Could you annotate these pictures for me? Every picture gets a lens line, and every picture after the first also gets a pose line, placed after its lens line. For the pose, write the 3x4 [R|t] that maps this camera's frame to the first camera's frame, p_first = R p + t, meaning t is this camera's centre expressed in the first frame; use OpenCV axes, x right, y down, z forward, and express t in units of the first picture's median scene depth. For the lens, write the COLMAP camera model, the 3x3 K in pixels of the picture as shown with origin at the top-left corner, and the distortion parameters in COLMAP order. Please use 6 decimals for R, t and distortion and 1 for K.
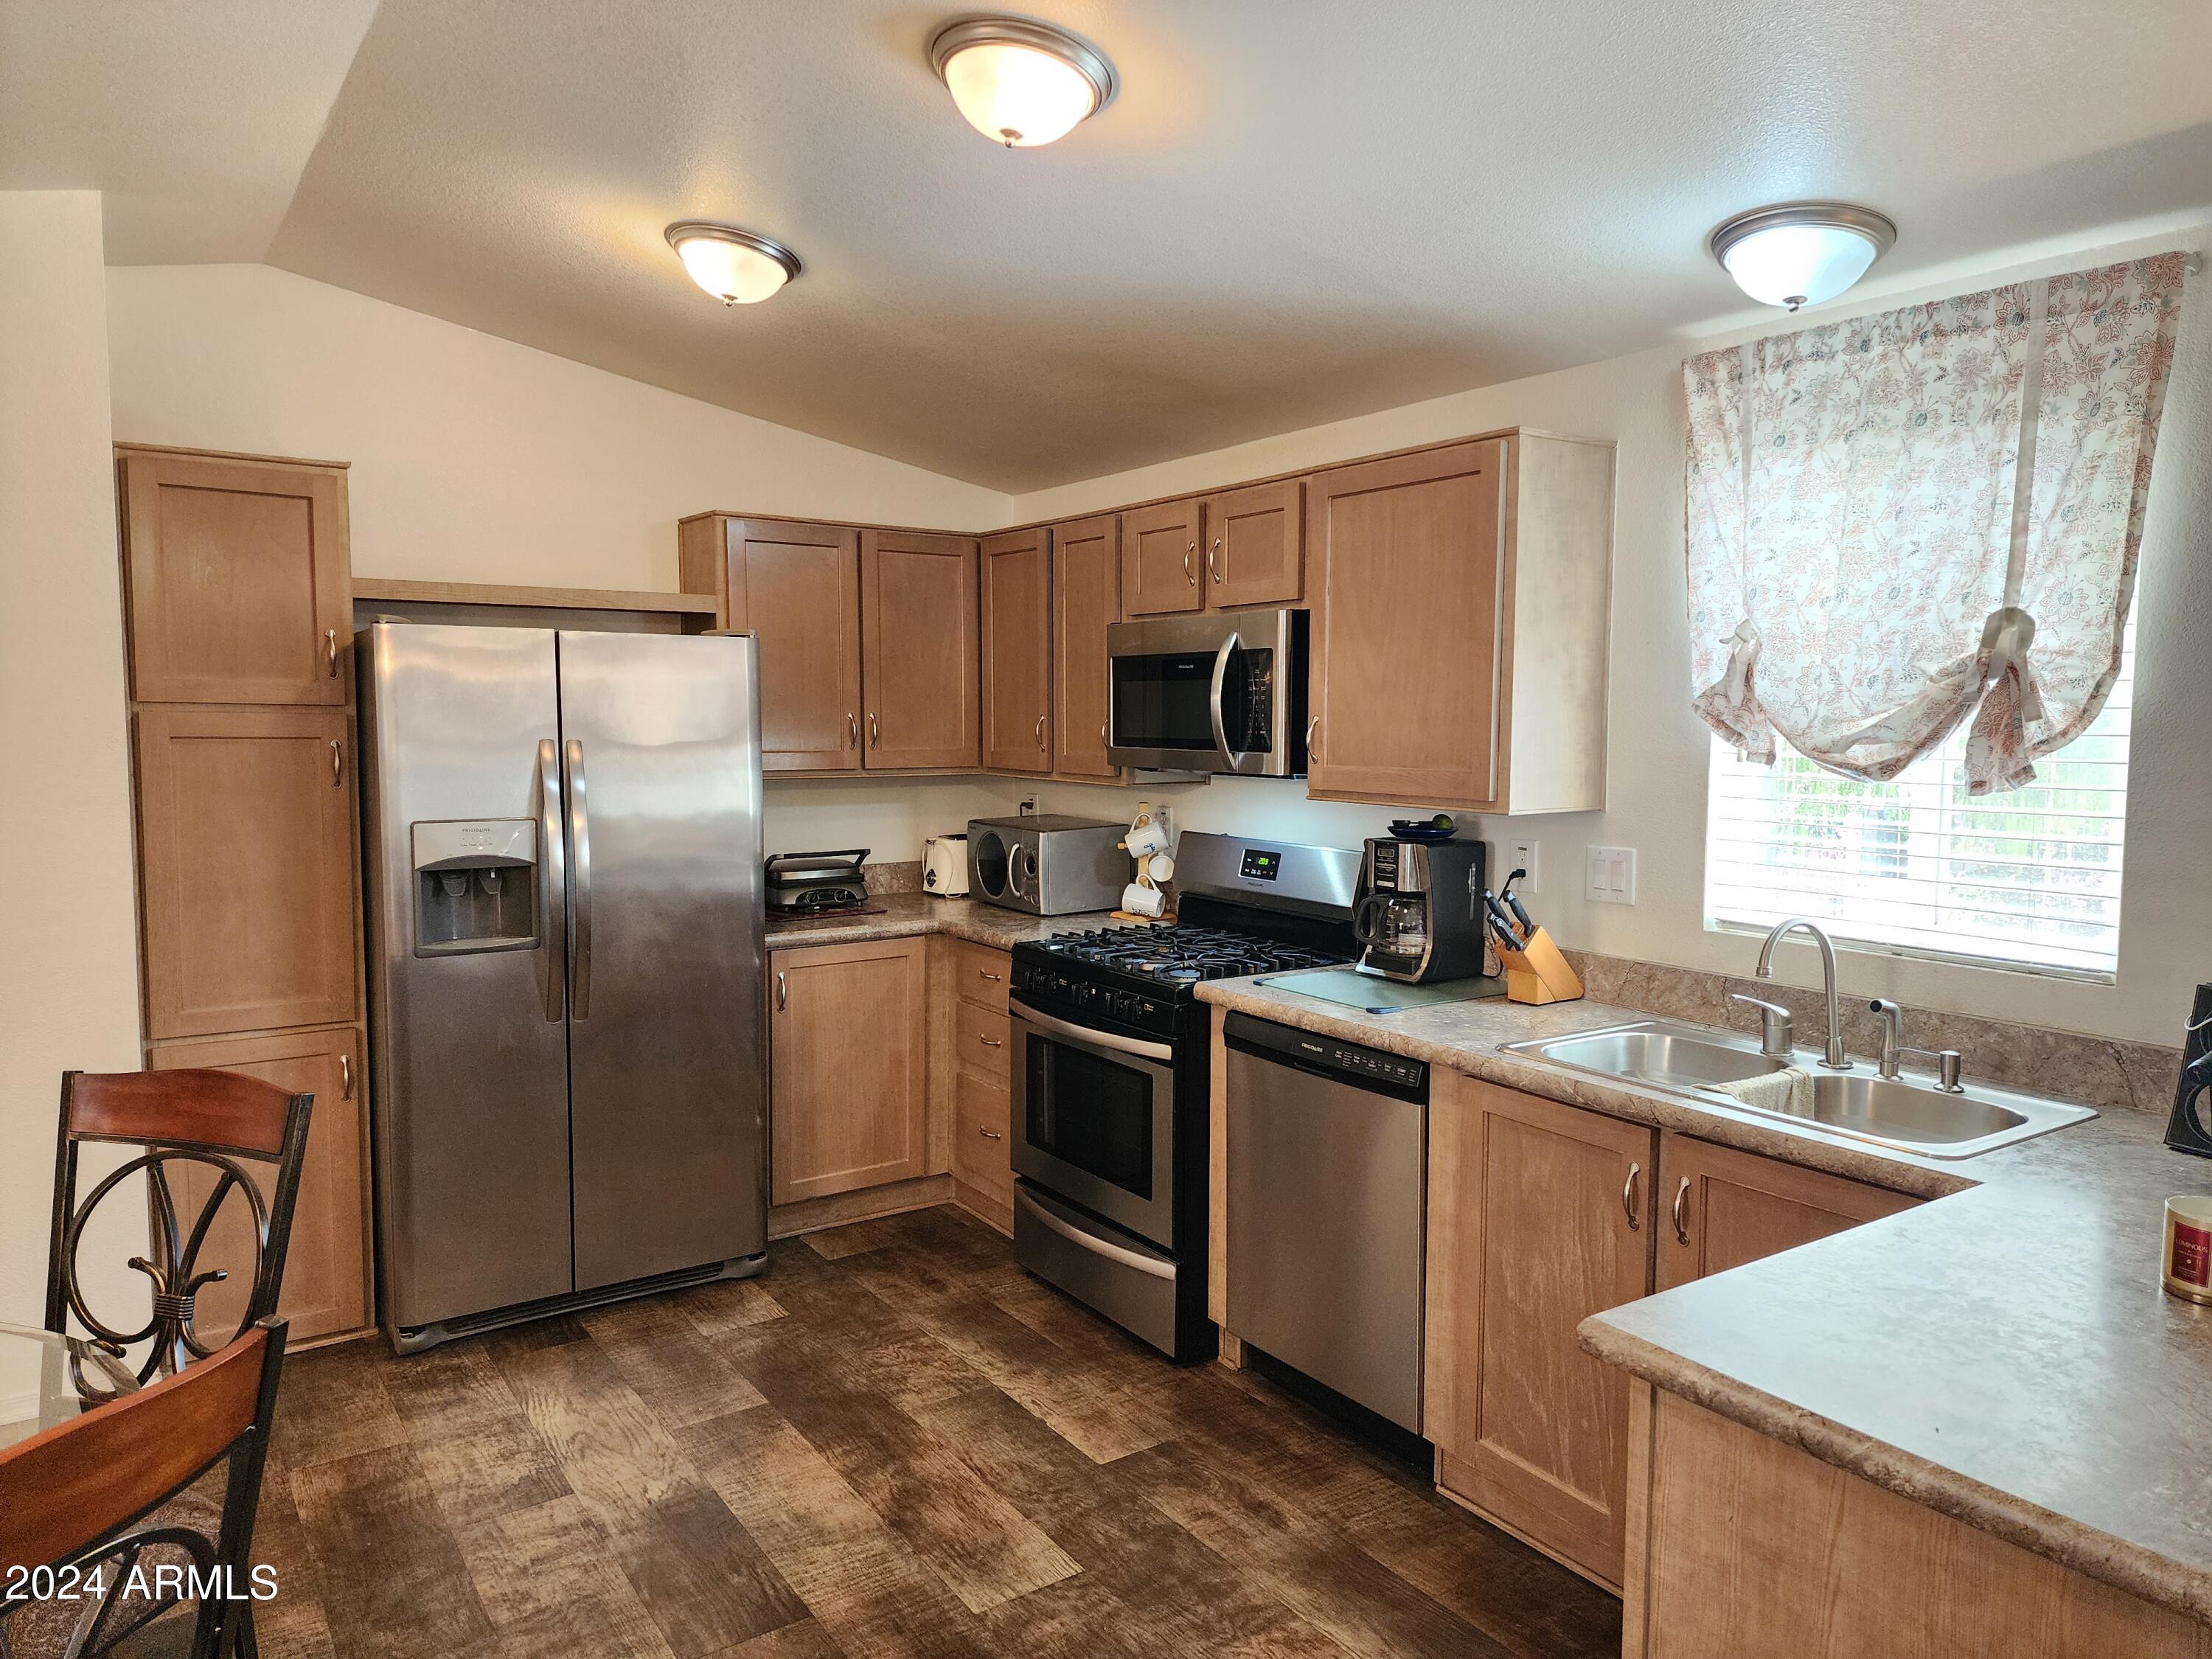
lens RADIAL K [[1472.1, 0, 1108.2], [0, 1472.1, 829.1], [0, 0, 1]] dist [0.074986, -0.069937]
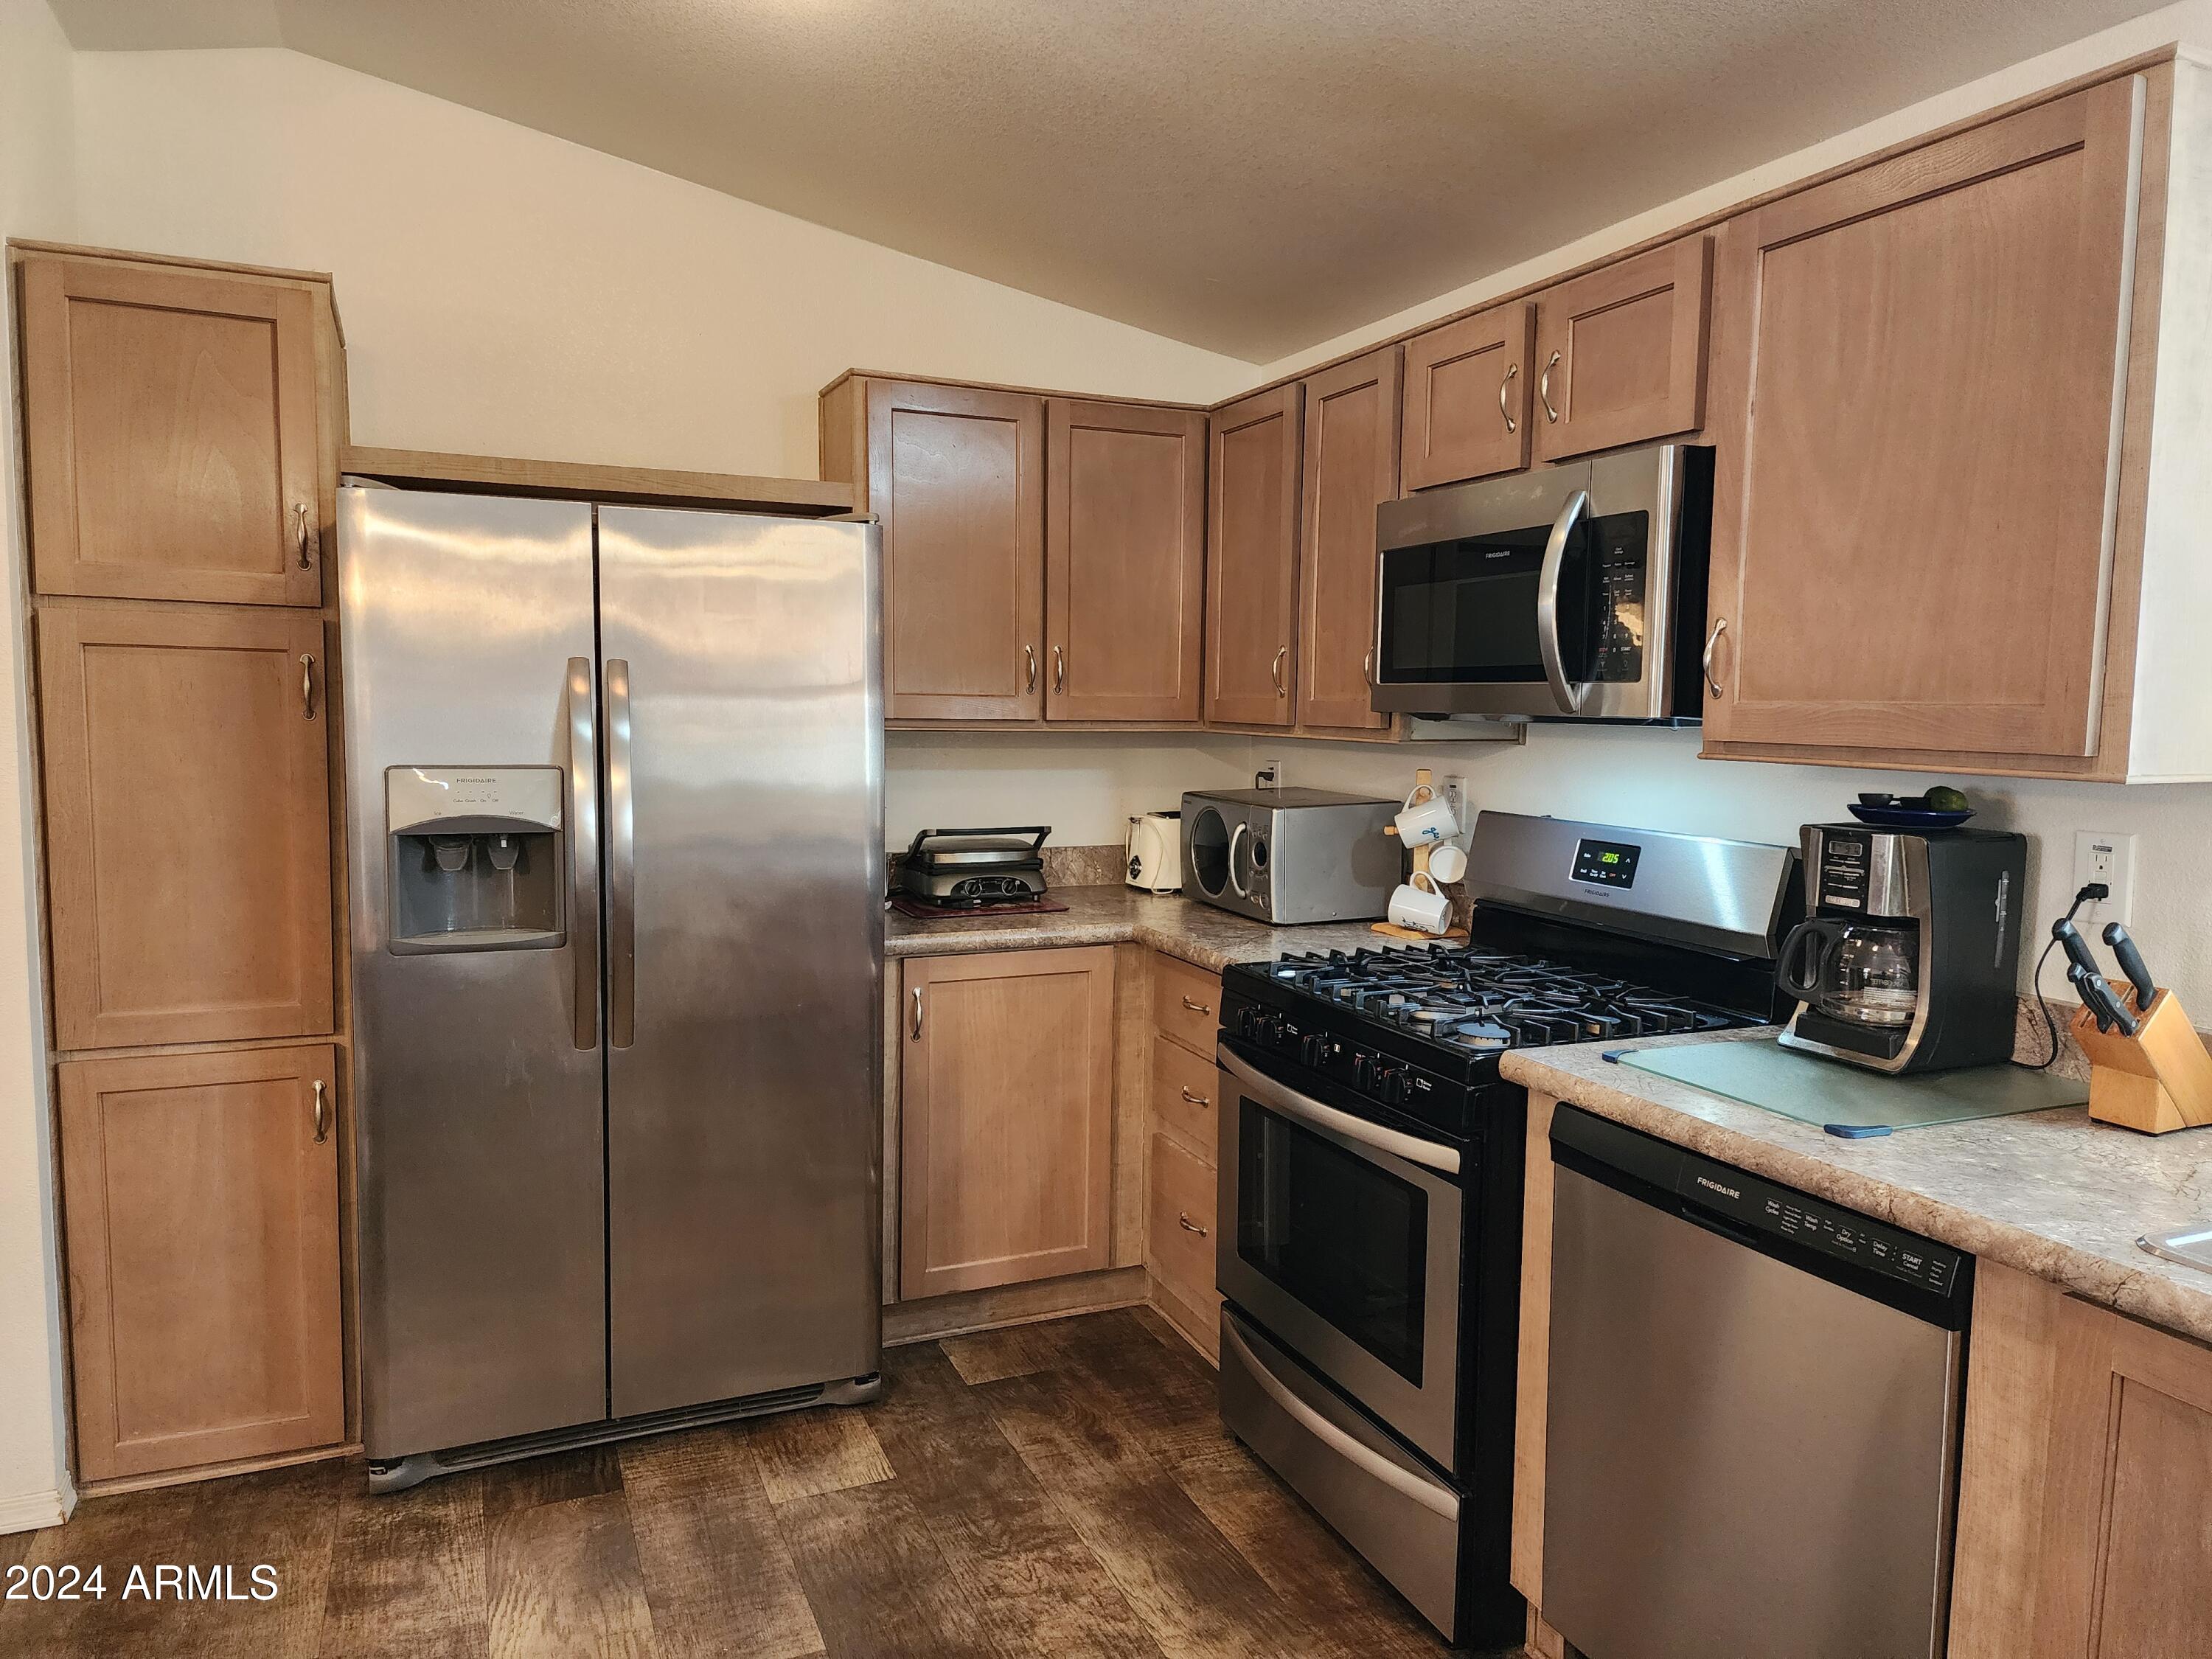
lens RADIAL K [[1469.8, 0, 1111.0], [0, 1469.8, 829.2], [0, 0, 1]] dist [0.073127, -0.073473]
pose [[0.982539, 0.026553, -0.184151, 0.010199], [-0.025441, 0.999641, 0.008402, 0.011242], [0.184308, -0.003570, 0.982862, 0.379586]]
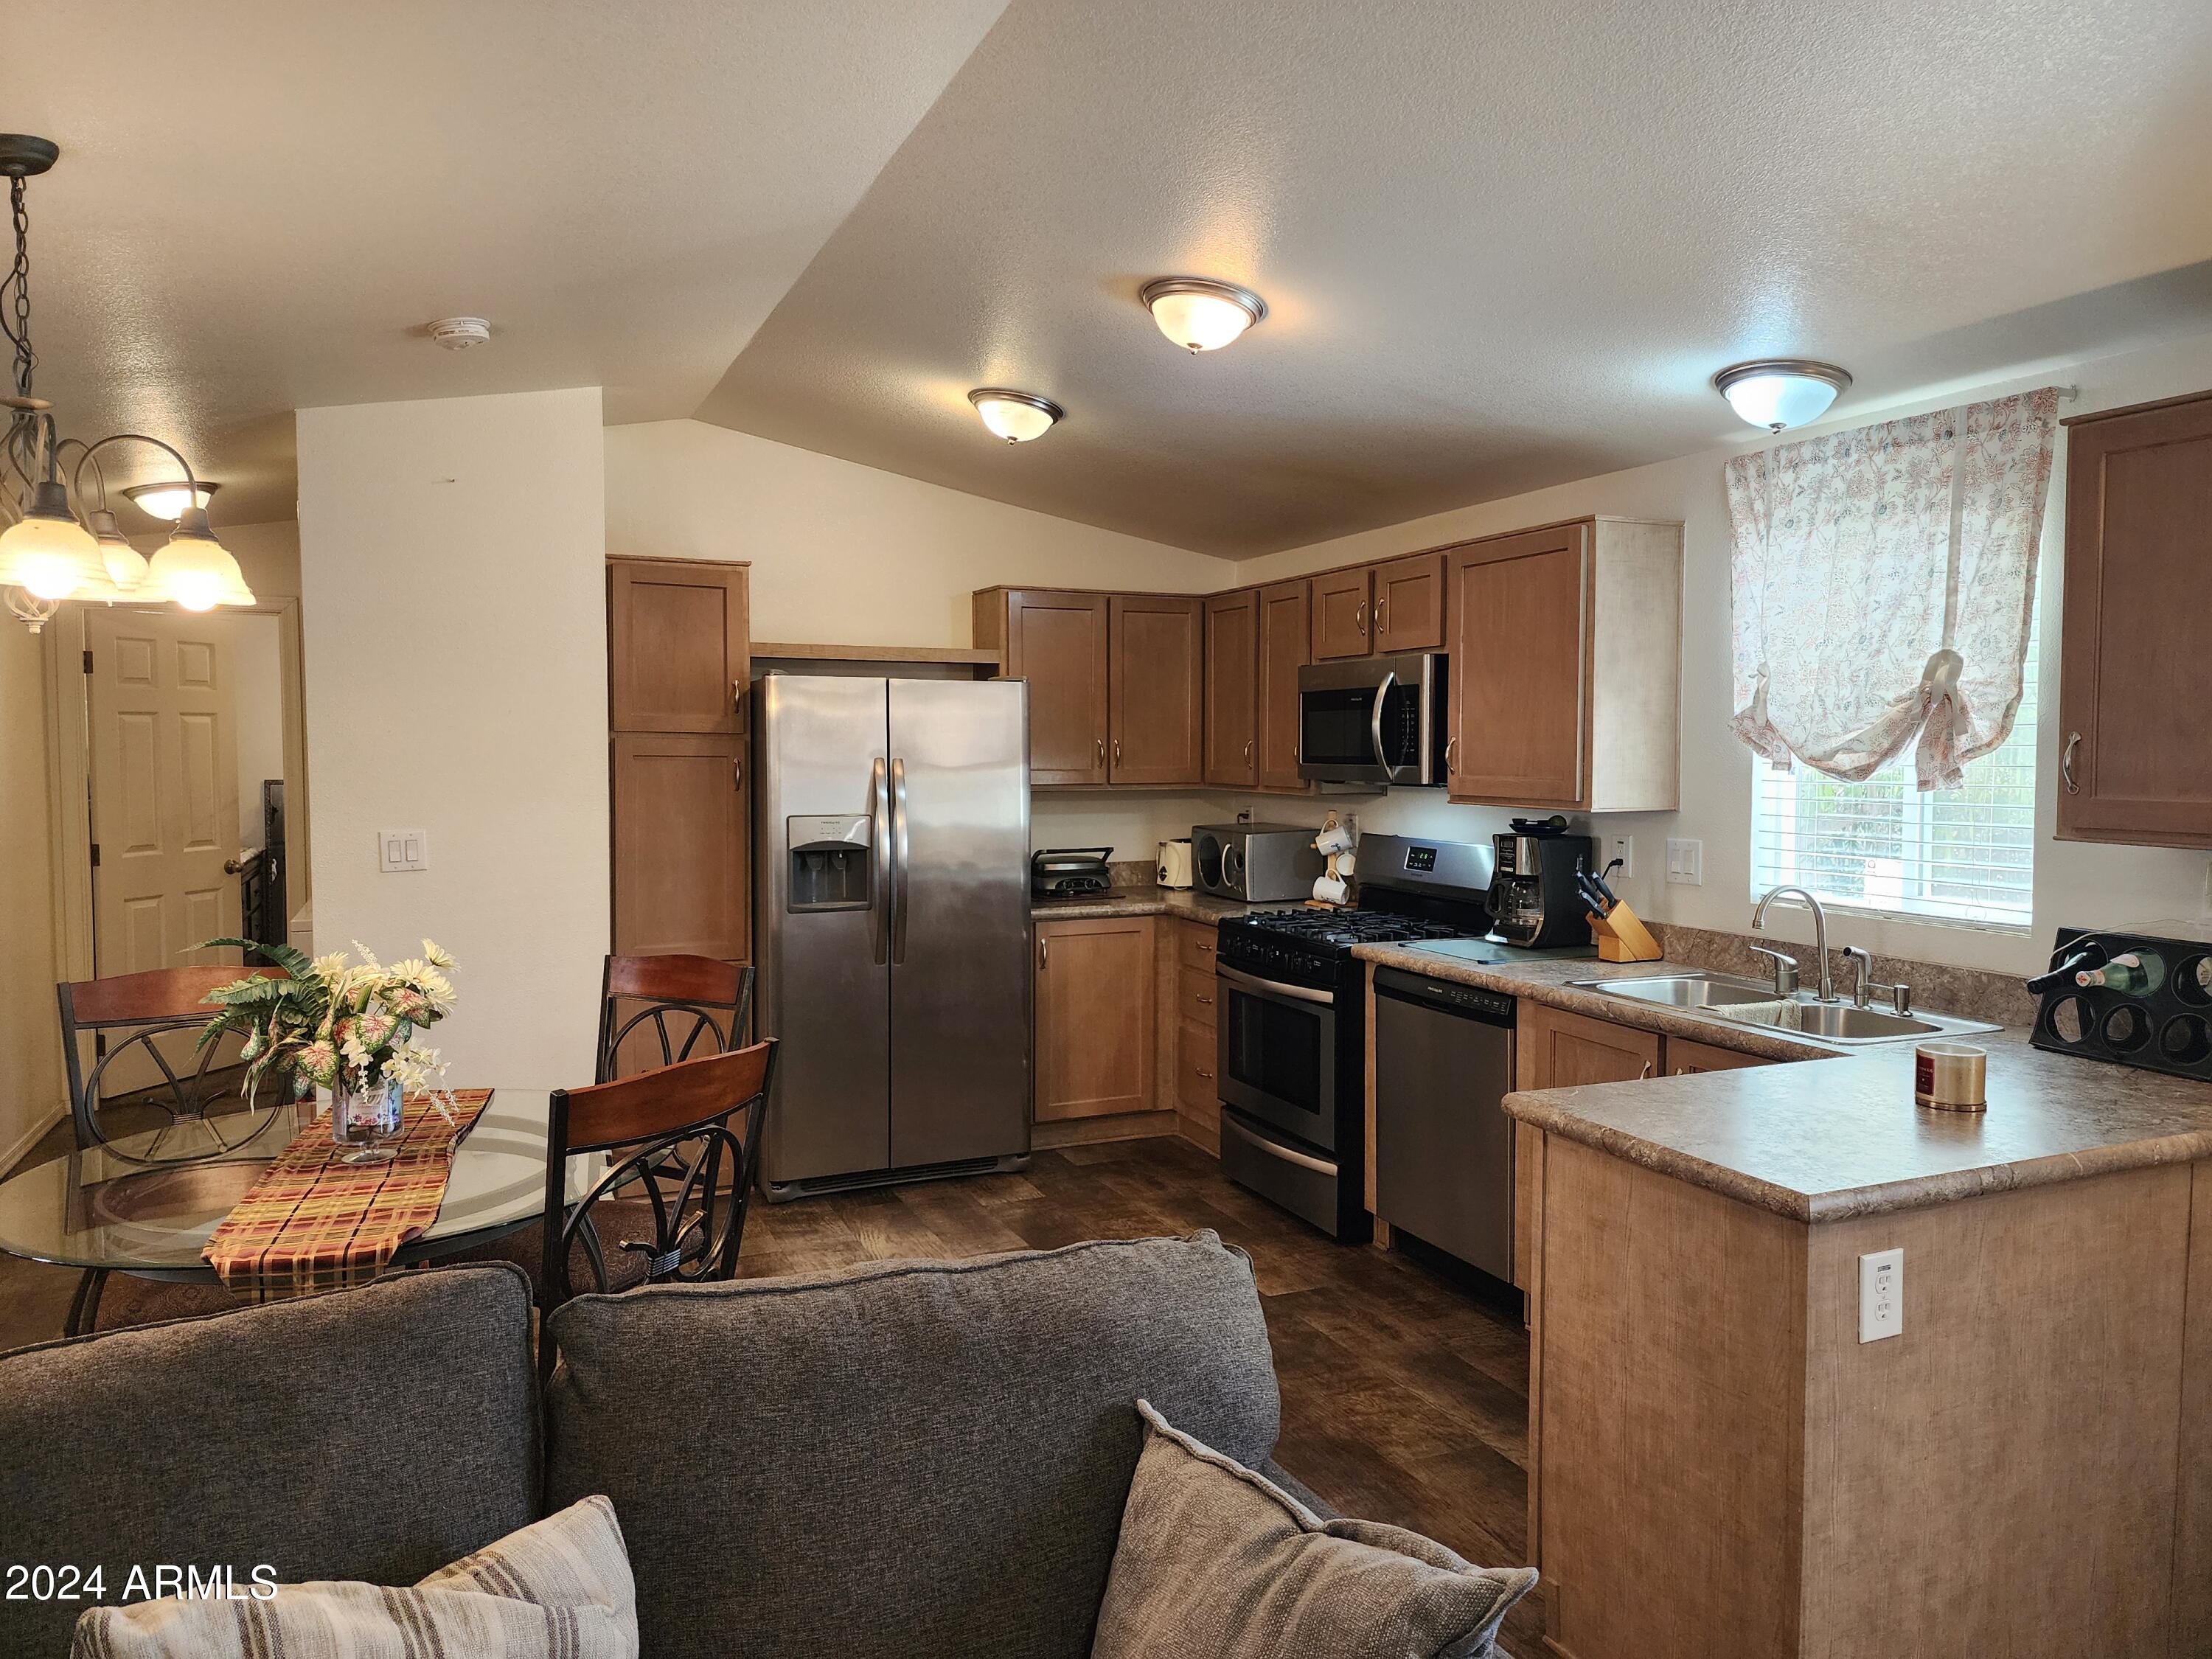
lens RADIAL K [[1471.0, 0, 1104.5], [0, 1471.0, 812.3], [0, 0, 1]] dist [0.068313, -0.067034]
pose [[0.982776, 0.005468, -0.184719, 0.087230], [-0.012066, 0.999328, -0.034609, 0.038324], [0.184405, 0.036242, 0.982182, -0.325695]]
